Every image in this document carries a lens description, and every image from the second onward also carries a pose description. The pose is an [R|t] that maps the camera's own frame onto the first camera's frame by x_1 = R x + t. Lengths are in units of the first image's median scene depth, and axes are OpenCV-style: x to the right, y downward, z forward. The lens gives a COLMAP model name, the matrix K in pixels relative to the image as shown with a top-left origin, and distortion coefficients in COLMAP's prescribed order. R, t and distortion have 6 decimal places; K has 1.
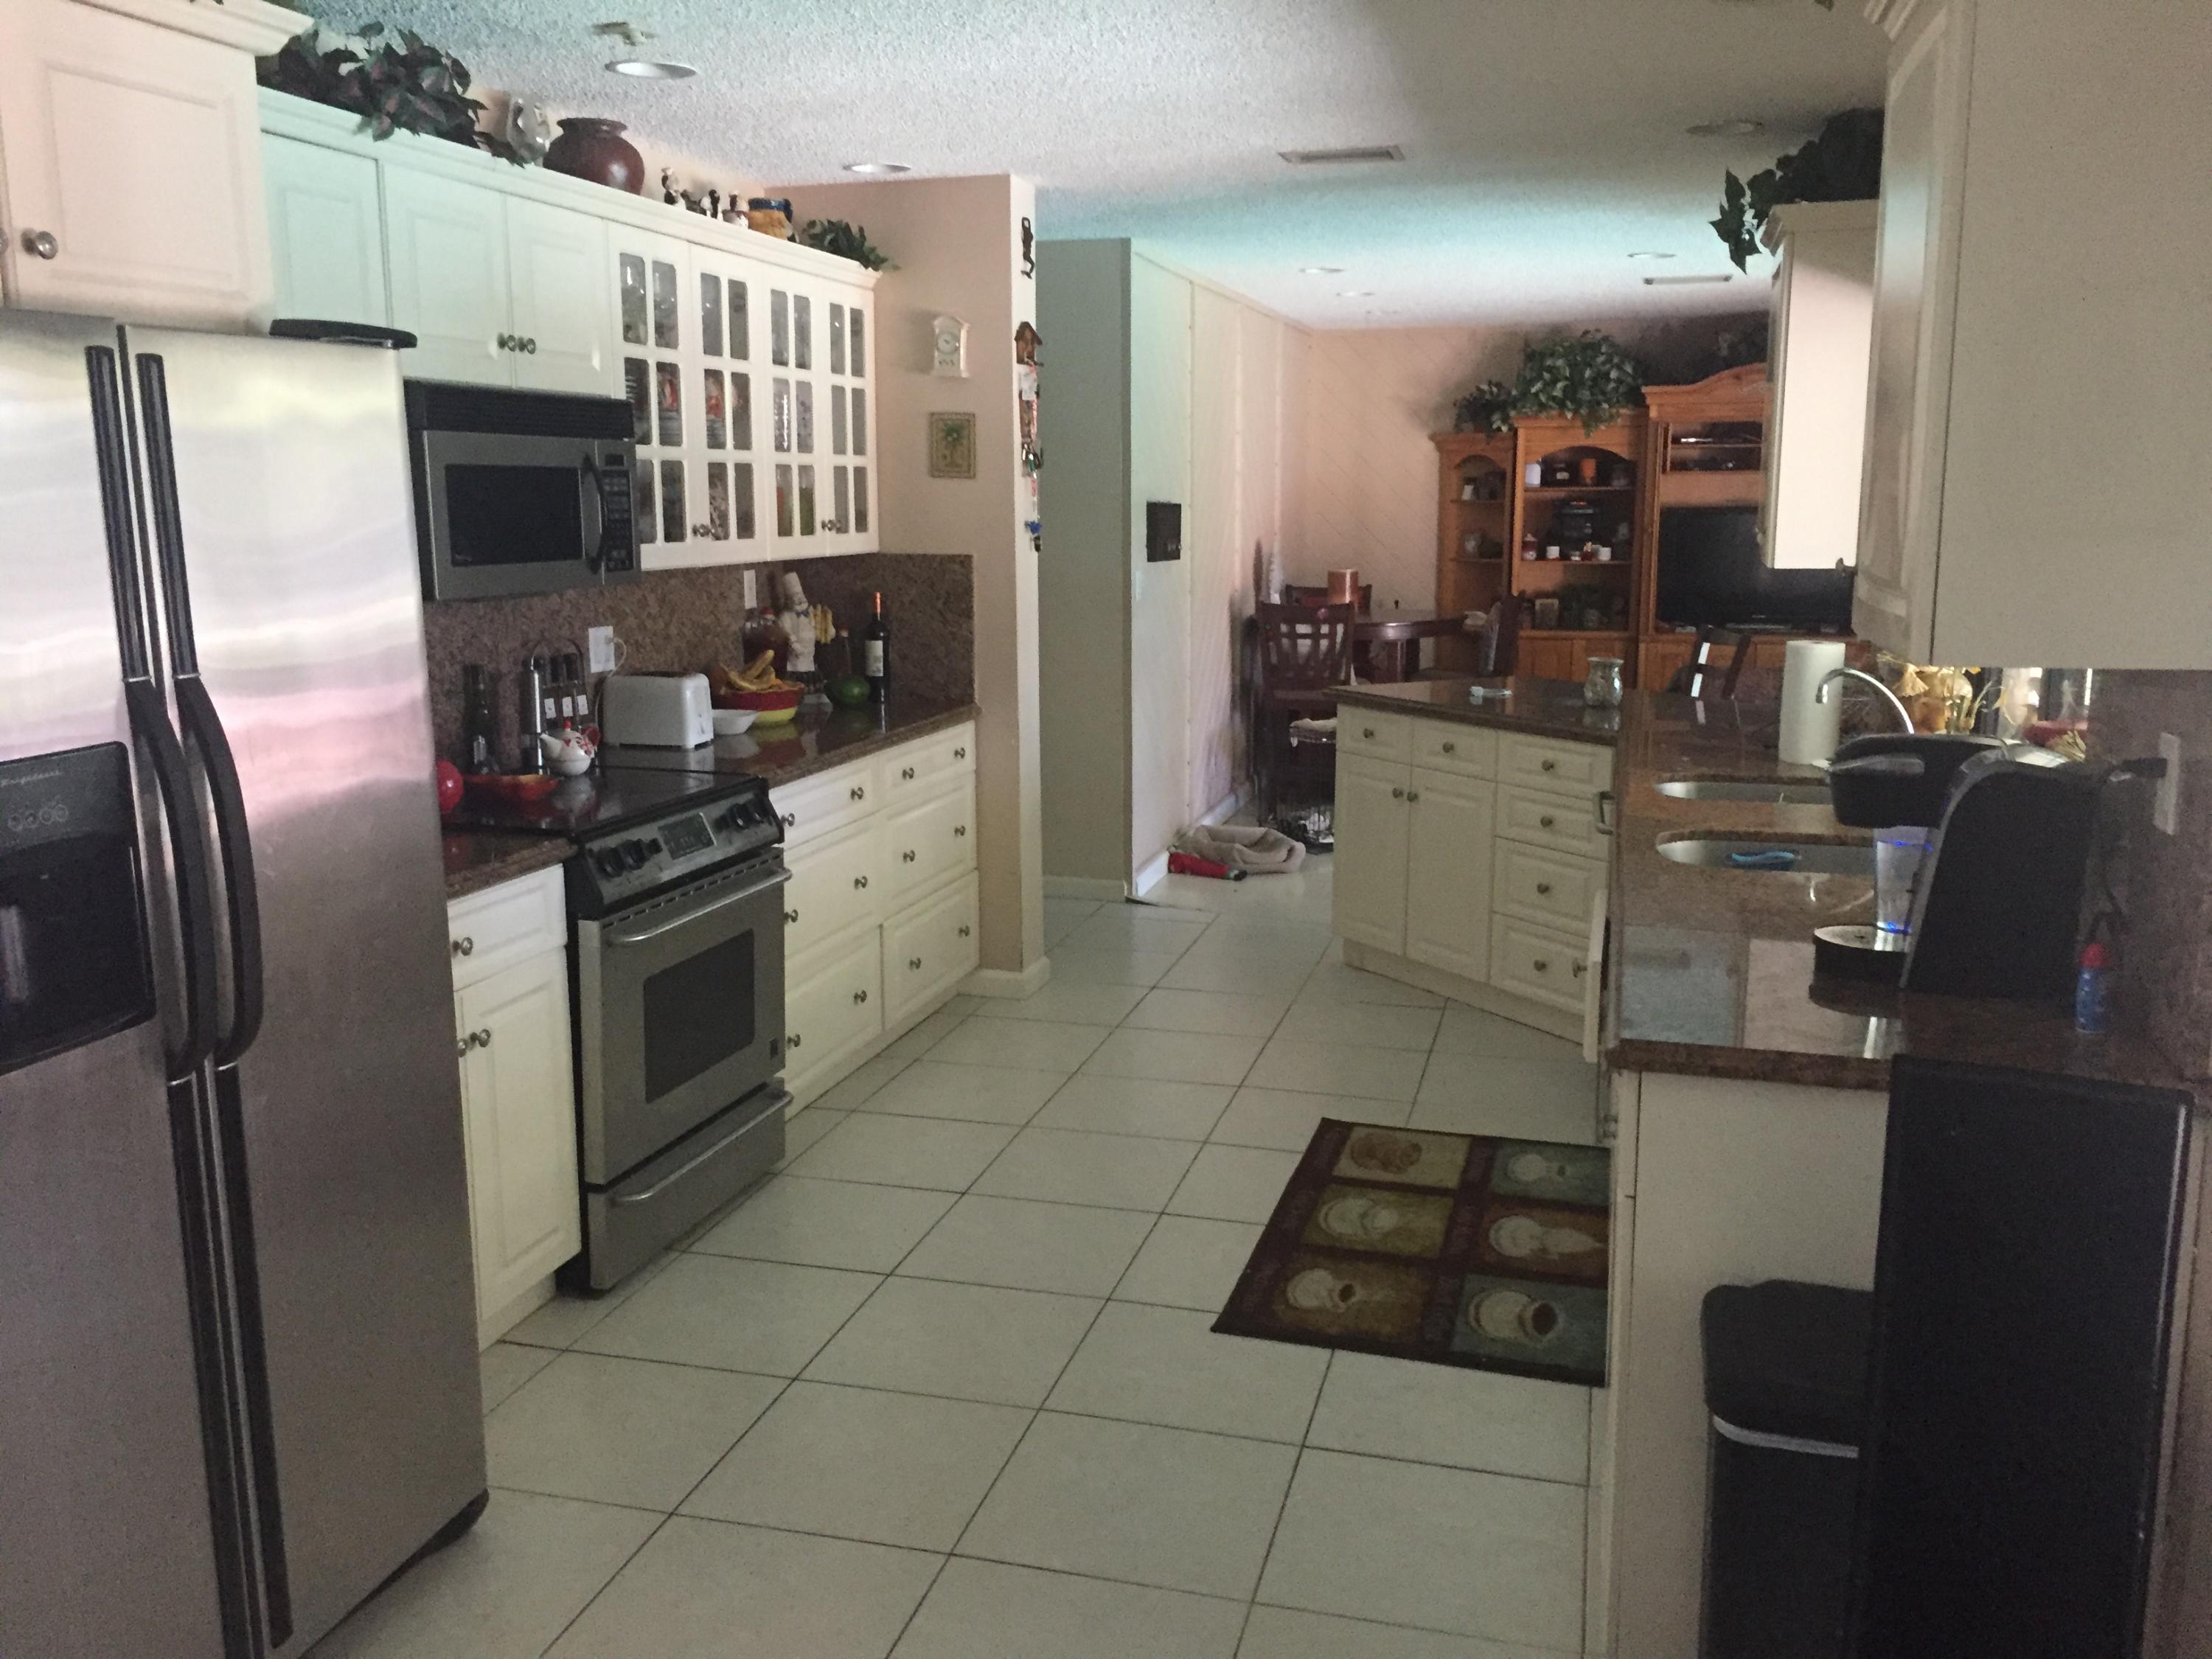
lens RADIAL K [[1853.3, 0, 1106.7], [0, 1853.3, 833.9], [0, 0, 1]] dist [0.016336, 0.005515]
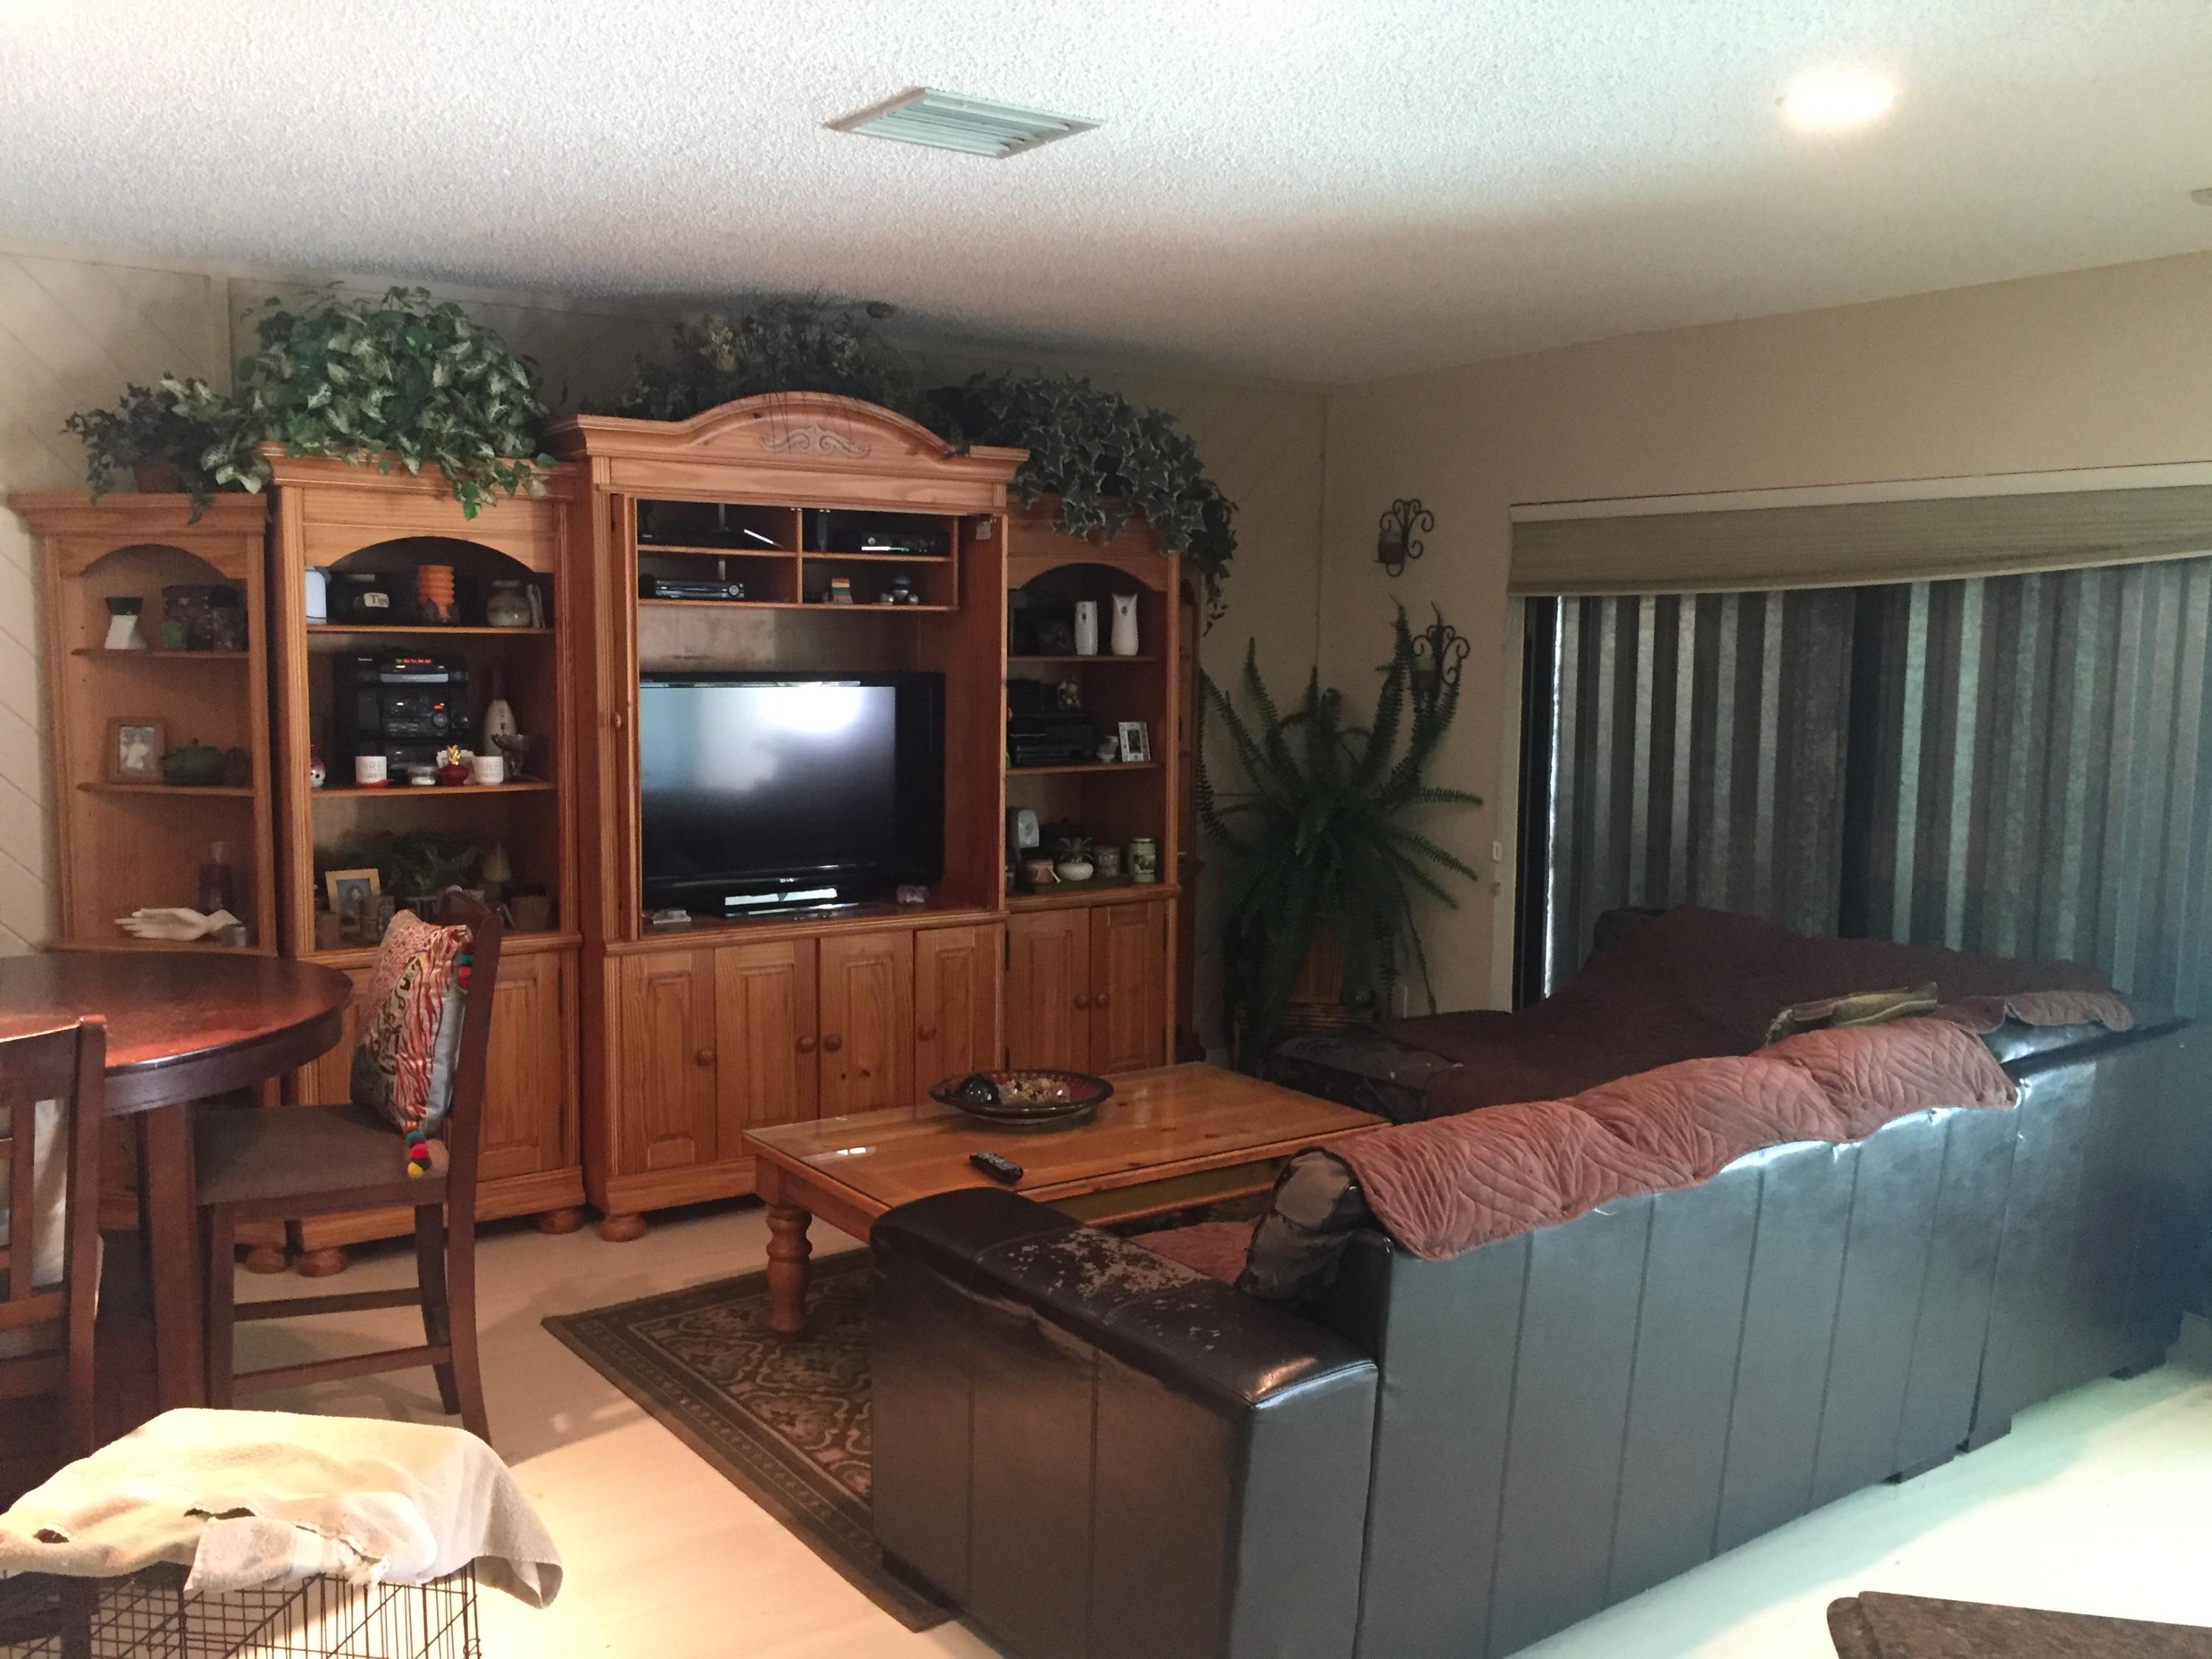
lens RADIAL K [[1853.3, 0, 1113.4], [0, 1853.3, 822.9], [0, 0, 1]] dist [0.016336, 0.005515]
pose [[0.646746, -0.065102, 0.759922, 0.015798], [0.121741, 0.992388, -0.018593, -0.110890], [-0.752927, 0.104538, 0.649748, 0.586851]]
